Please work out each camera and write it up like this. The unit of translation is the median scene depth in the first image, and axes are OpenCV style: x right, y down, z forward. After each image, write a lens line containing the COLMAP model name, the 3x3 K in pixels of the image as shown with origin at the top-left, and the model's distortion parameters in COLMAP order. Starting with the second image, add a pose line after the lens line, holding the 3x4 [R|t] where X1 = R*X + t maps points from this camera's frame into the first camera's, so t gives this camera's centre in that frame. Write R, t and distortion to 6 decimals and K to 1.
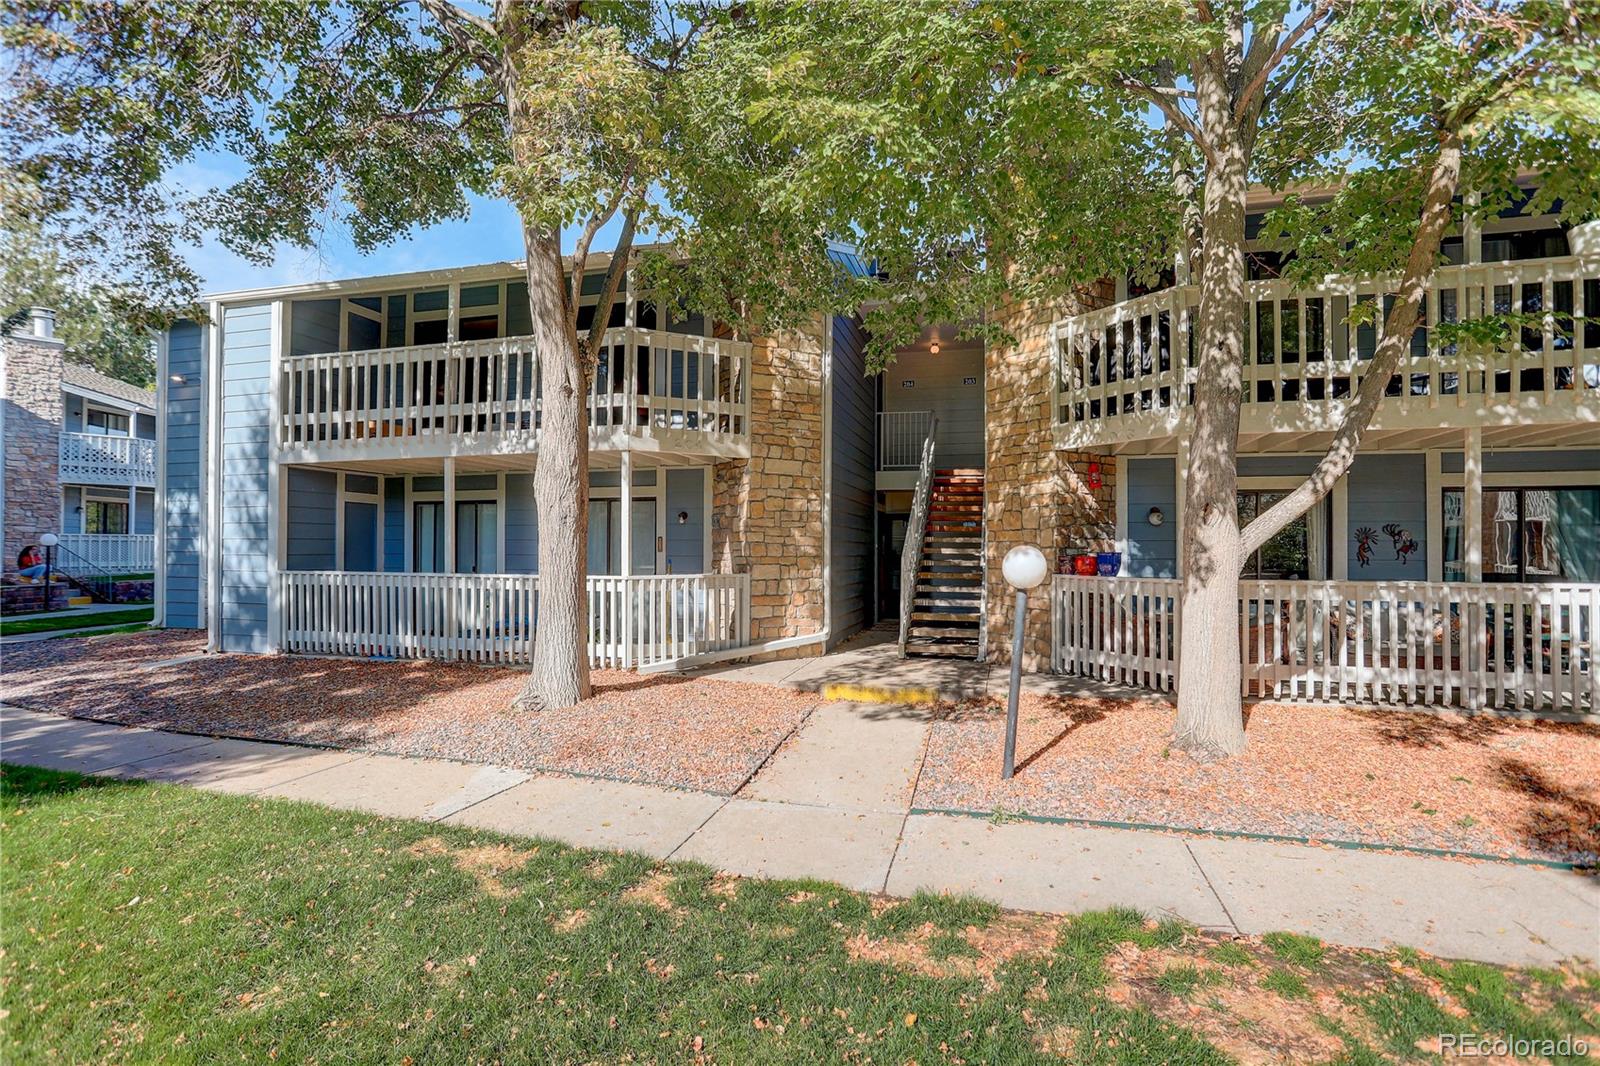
lens RADIAL K [[801.2, 0, 793.6], [0, 801.2, 522.2], [0, 0, 1]] dist [-0.039837, 0.014051]
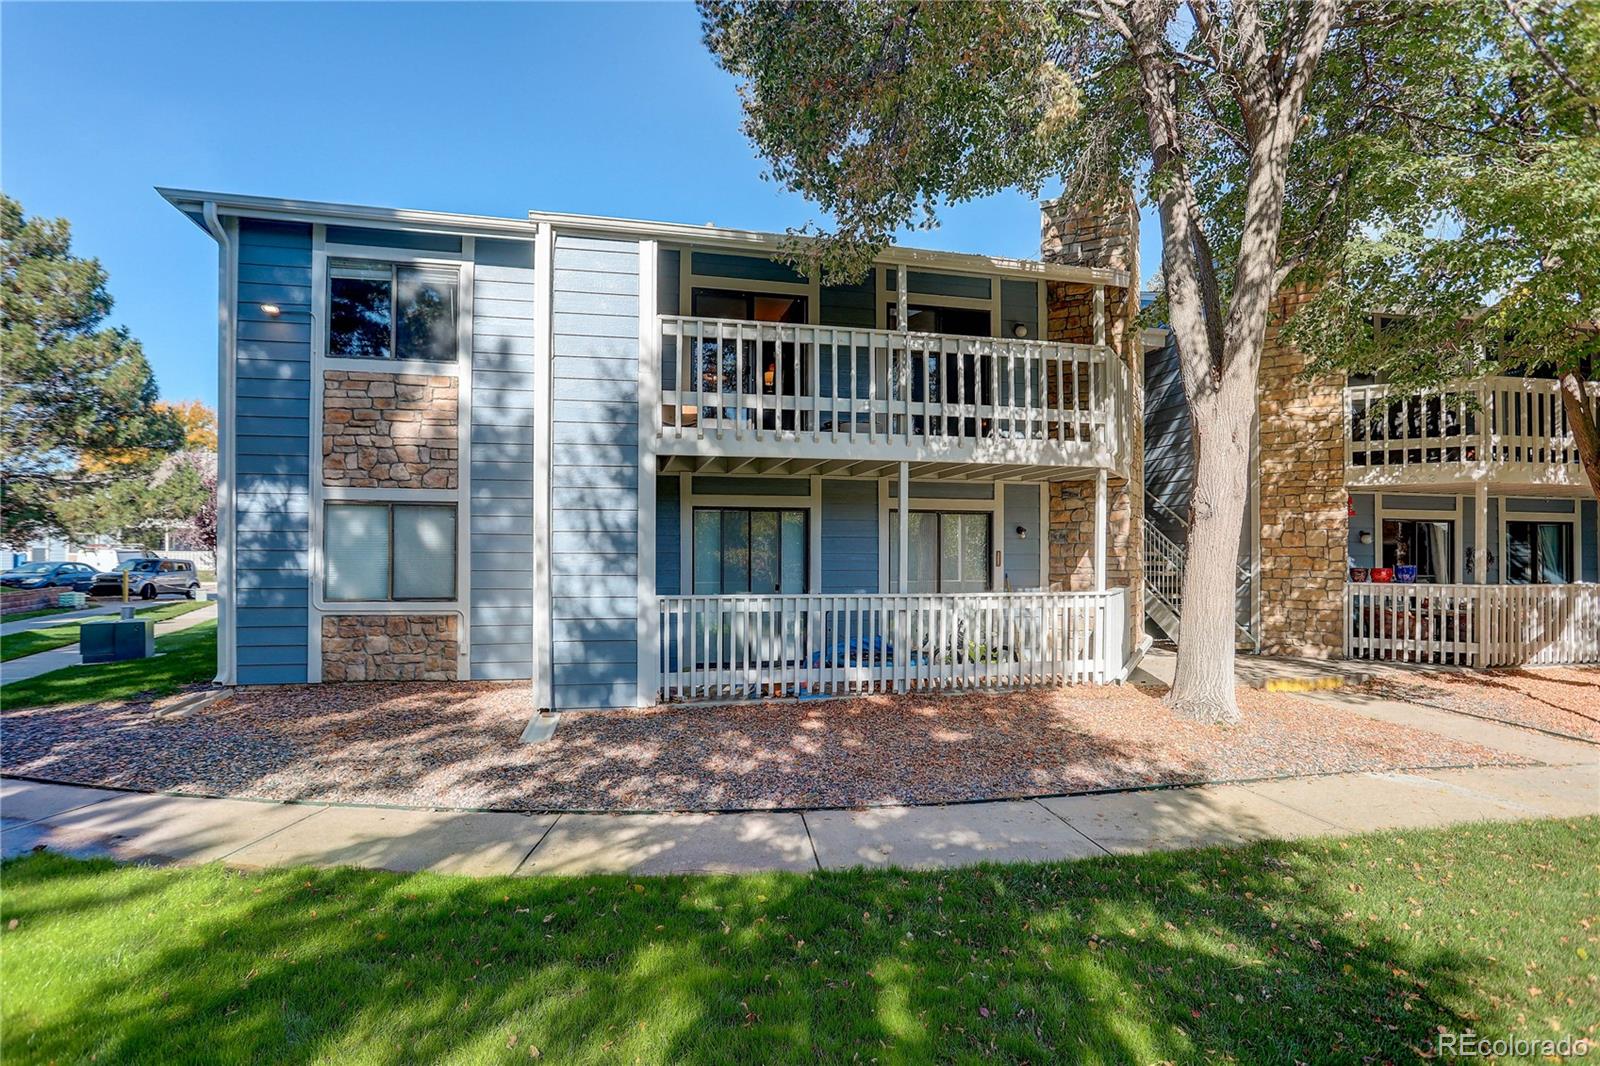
lens RADIAL K [[801.2, 0, 794.3], [0, 801.2, 542.7], [0, 0, 1]] dist [-0.039837, 0.014051]
pose [[0.876338, 0.005294, 0.481667, -0.925439], [-0.014267, 0.999786, 0.014967, -0.004933], [-0.481485, -0.019988, 0.876226, 0.271749]]
